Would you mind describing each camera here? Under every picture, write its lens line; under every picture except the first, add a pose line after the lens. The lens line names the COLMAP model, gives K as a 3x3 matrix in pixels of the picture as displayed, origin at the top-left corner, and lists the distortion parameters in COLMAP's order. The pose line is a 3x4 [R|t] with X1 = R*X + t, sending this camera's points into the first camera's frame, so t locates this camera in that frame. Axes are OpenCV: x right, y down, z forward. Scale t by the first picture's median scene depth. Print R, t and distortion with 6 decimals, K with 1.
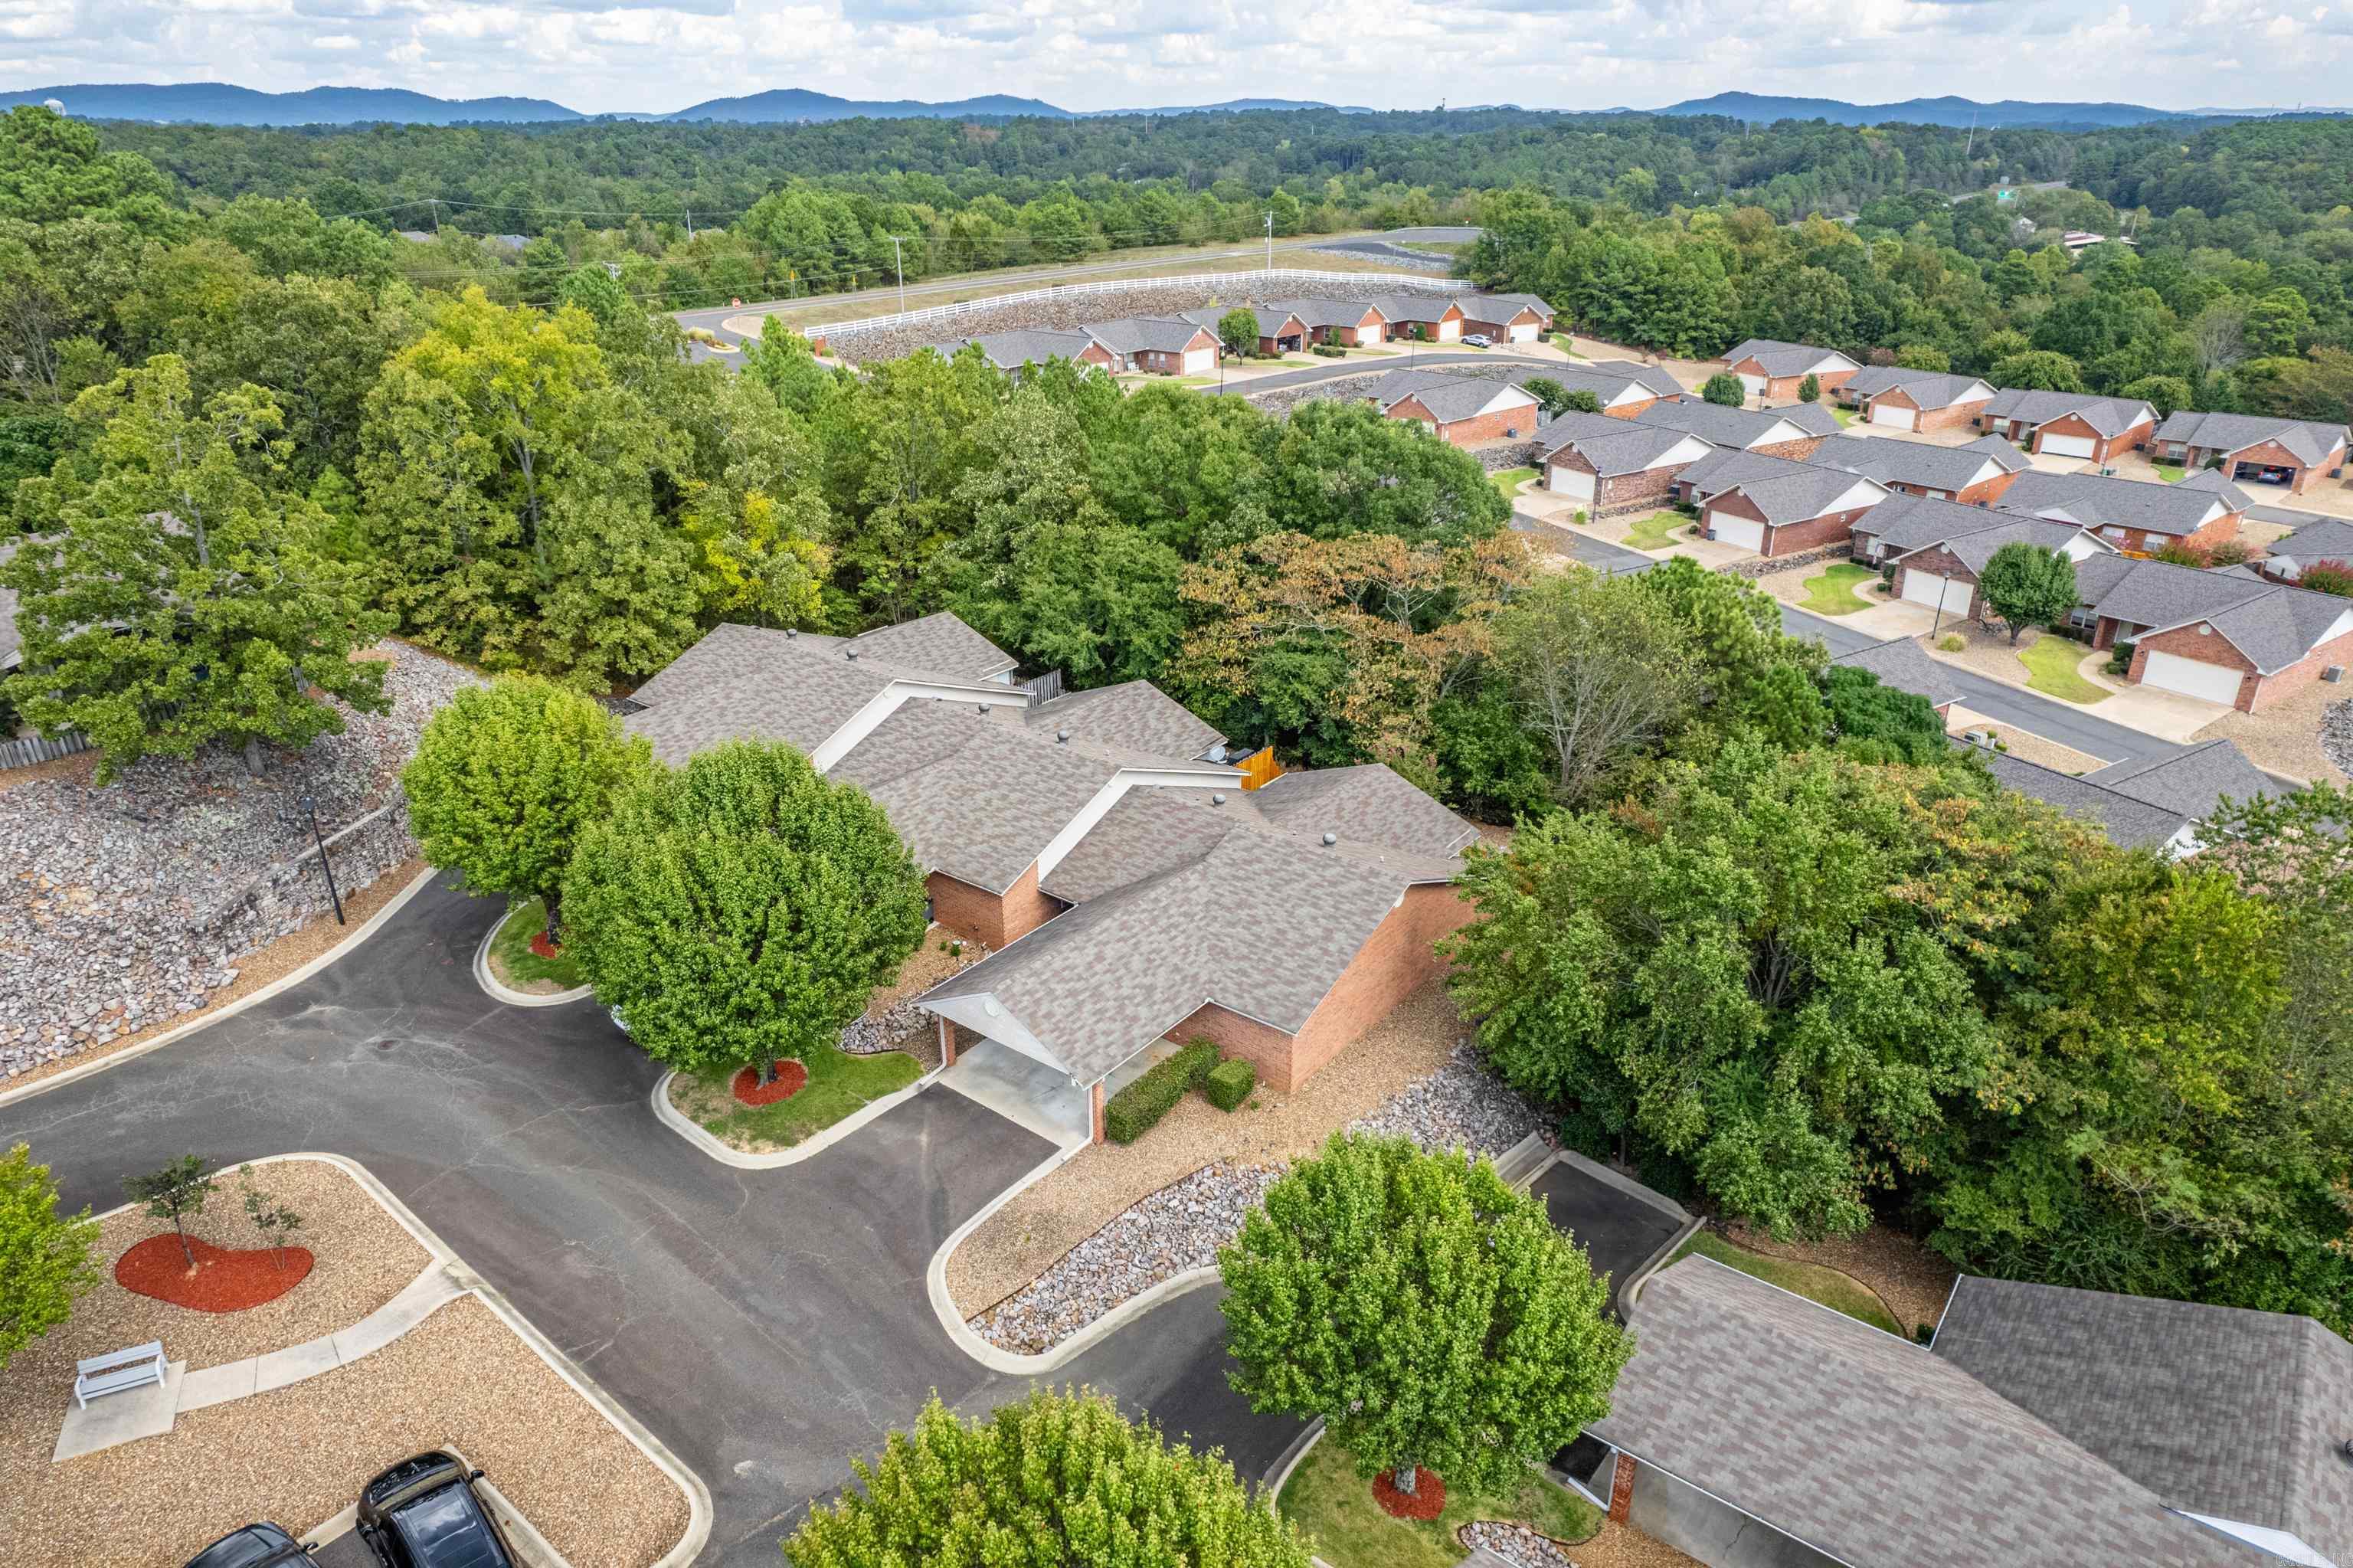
lens RADIAL K [[1528.1, 0, 1192.2], [0, 1528.1, 772.4], [0, 0, 1]] dist [-0.061155, 0.055739]
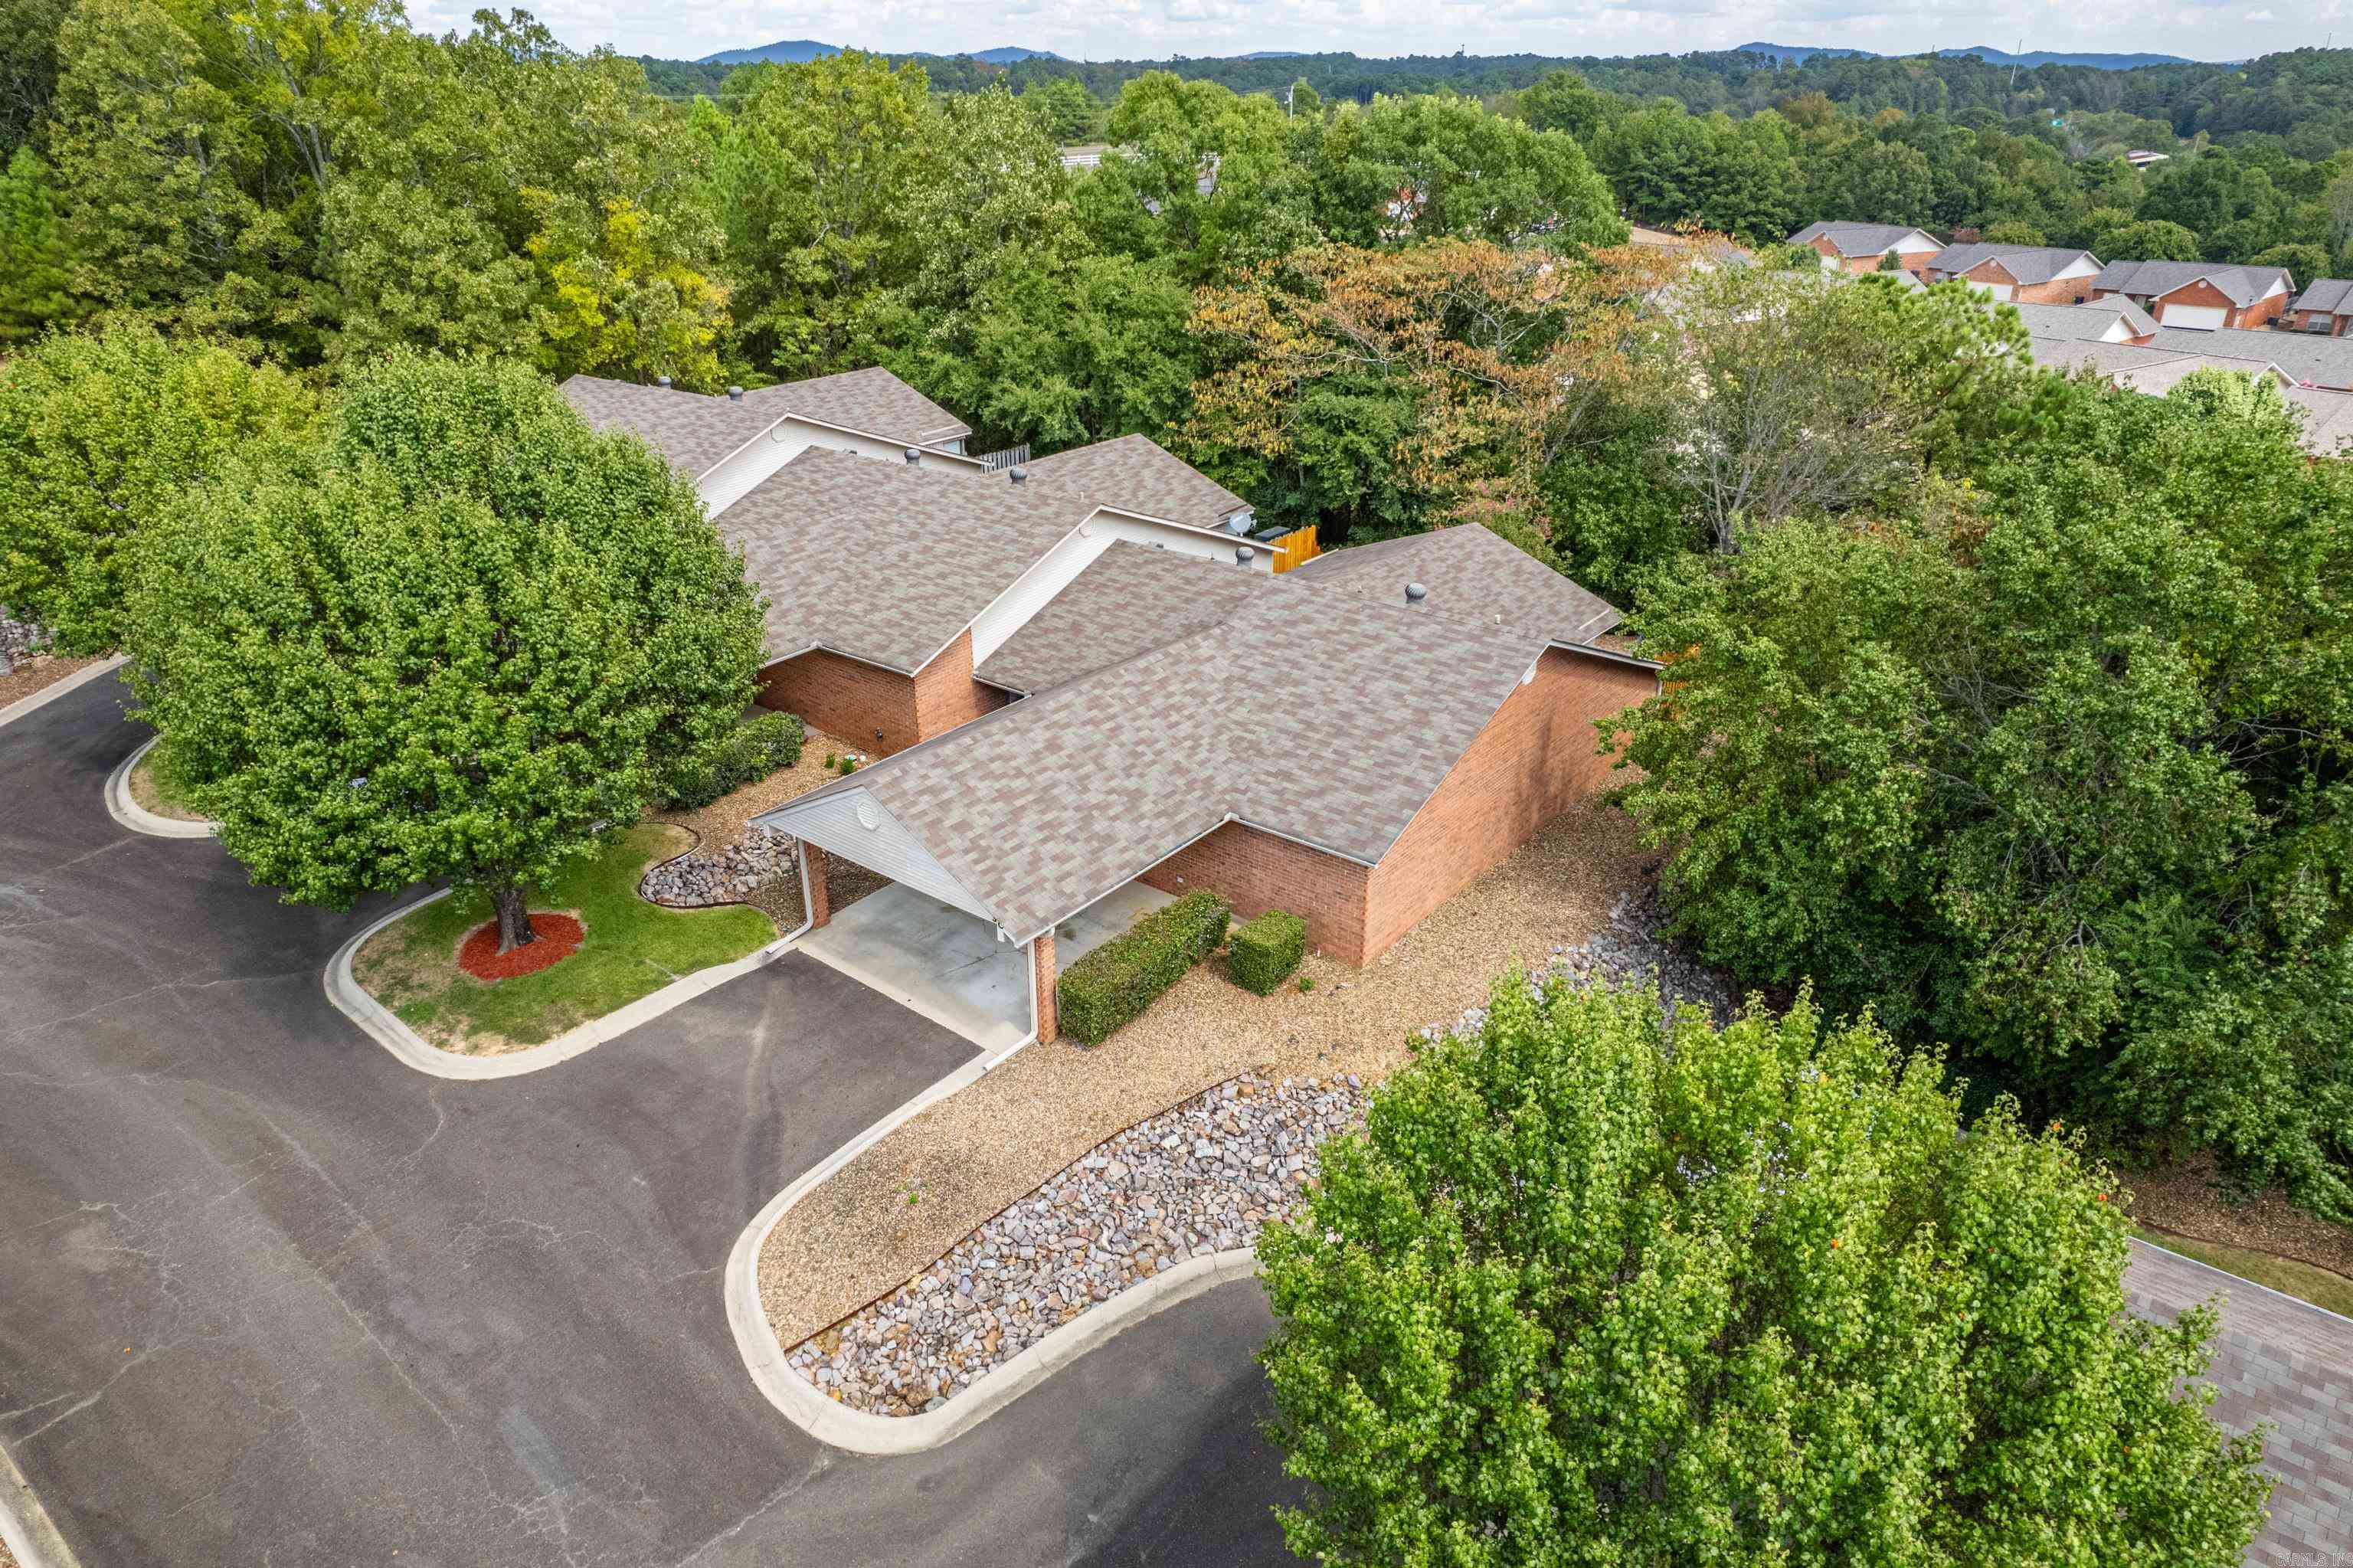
lens RADIAL K [[1528.1, 0, 1197.4], [0, 1528.1, 778.2], [0, 0, 1]] dist [-0.061155, 0.055739]
pose [[0.999983, 0.004158, -0.003987, -0.000202], [-0.004042, 0.999578, 0.028761, 0.114961], [0.004105, -0.028744, 0.999578, 0.380000]]
